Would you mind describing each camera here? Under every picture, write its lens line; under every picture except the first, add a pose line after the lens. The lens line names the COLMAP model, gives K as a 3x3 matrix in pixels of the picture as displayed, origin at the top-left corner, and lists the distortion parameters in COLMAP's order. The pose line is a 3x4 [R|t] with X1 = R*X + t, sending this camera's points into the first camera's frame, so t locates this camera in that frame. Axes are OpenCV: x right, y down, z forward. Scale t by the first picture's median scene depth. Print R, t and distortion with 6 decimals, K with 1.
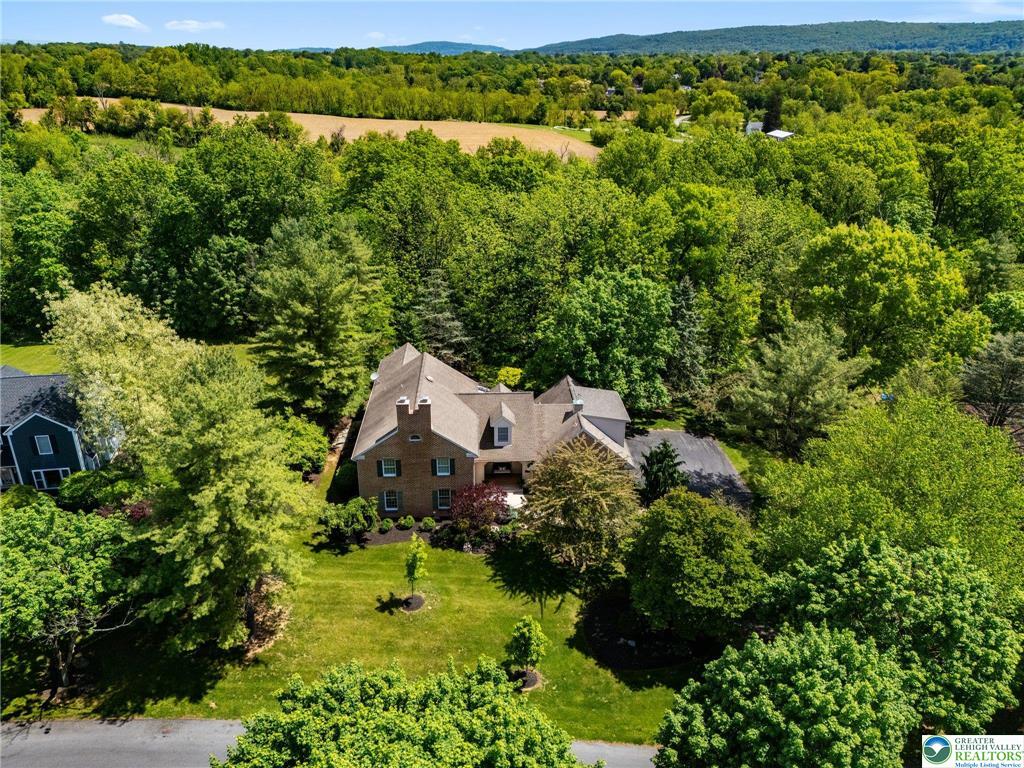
lens RADIAL K [[769.2, 0, 509.1], [0, 769.2, 379.8], [0, 0, 1]] dist [0.058128, -0.058389]
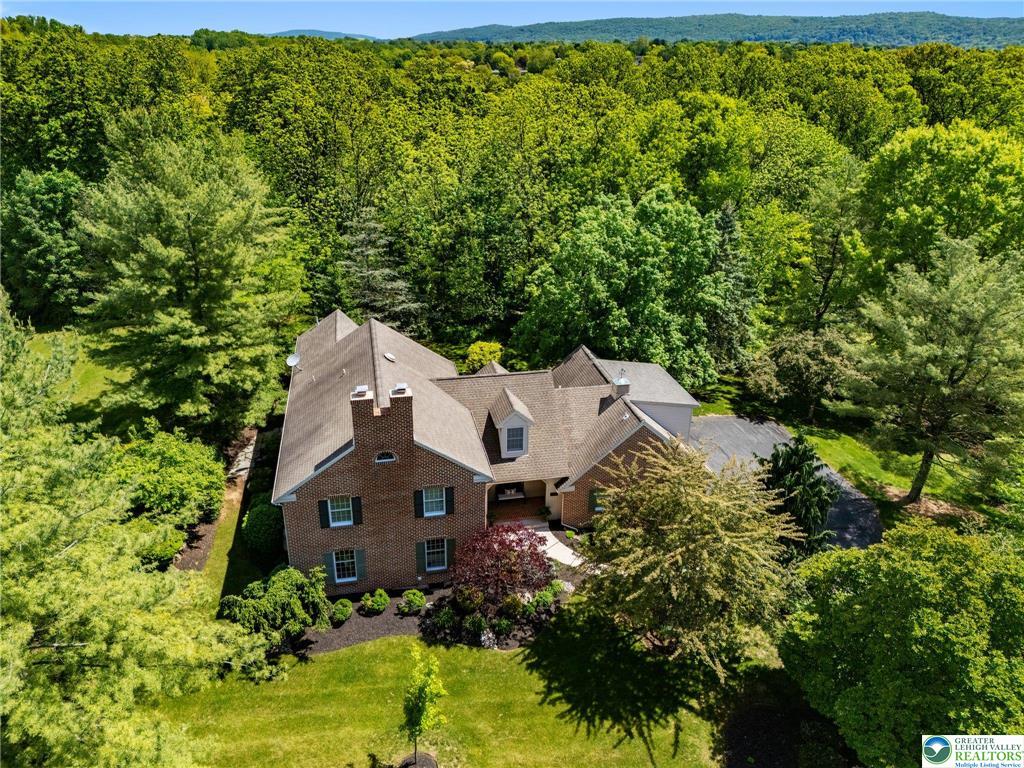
lens RADIAL K [[773.4, 0, 512.0], [0, 773.4, 384.0], [0, 0, 1]] dist [0.023661, -0.006721]
pose [[0.988265, -0.057480, 0.141524, -0.090452], [0.055546, 0.998301, 0.017577, 0.014078], [-0.142294, -0.009510, 0.989779, 0.353519]]
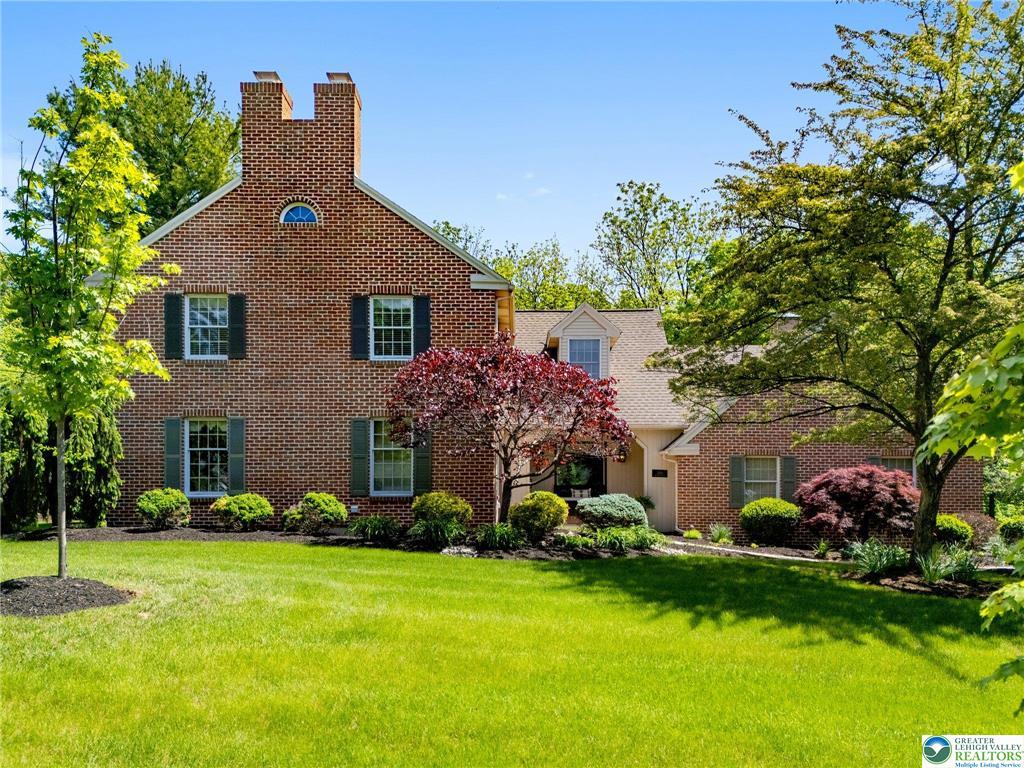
lens RADIAL K [[804.5, 0, 511.3], [0, 804.5, 462.6], [0, 0, 1]] dist [0.038333, -0.001571]
pose [[0.998600, -0.006967, -0.052433, -0.020709], [-0.016151, 0.903786, -0.427681, 0.249496], [0.050367, 0.427929, 0.902408, 0.644322]]
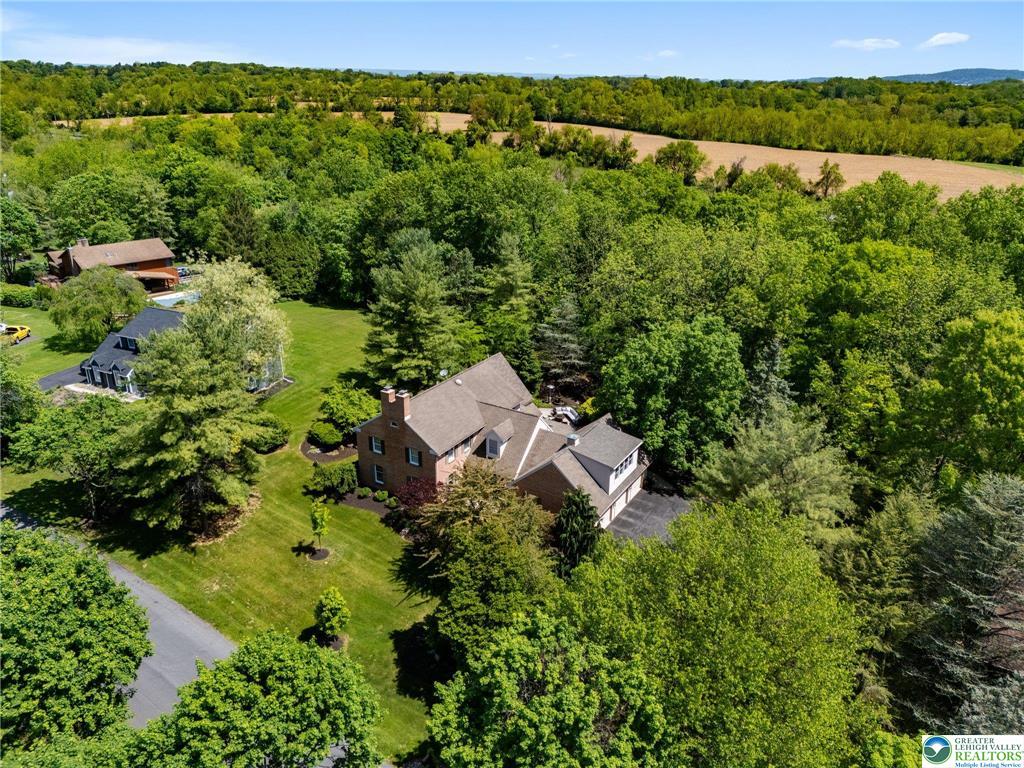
lens RADIAL K [[748.6, 0, 498.0], [0, 748.6, 381.2], [0, 0, 1]] dist [0.066991, -0.051156]
pose [[0.819389, 0.211013, -0.532987, 0.494281], [-0.223928, 0.973732, 0.041251, -0.057738], [0.527692, 0.085550, 0.845117, 0.113786]]
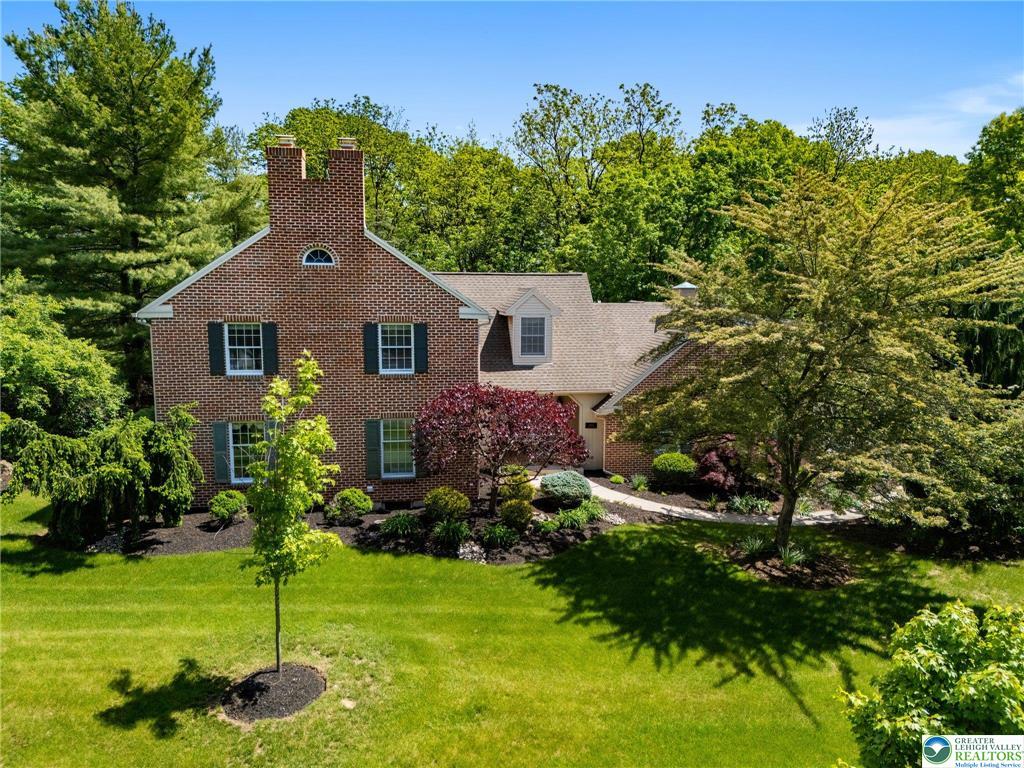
lens RADIAL K [[769.2, 0, 509.1], [0, 769.2, 379.8], [0, 0, 1]] dist [0.058128, -0.058389]
pose [[0.996280, -0.014289, 0.084983, -0.054244], [0.038005, 0.957928, -0.284481, 0.202312], [-0.077343, 0.286652, 0.954908, 0.557199]]
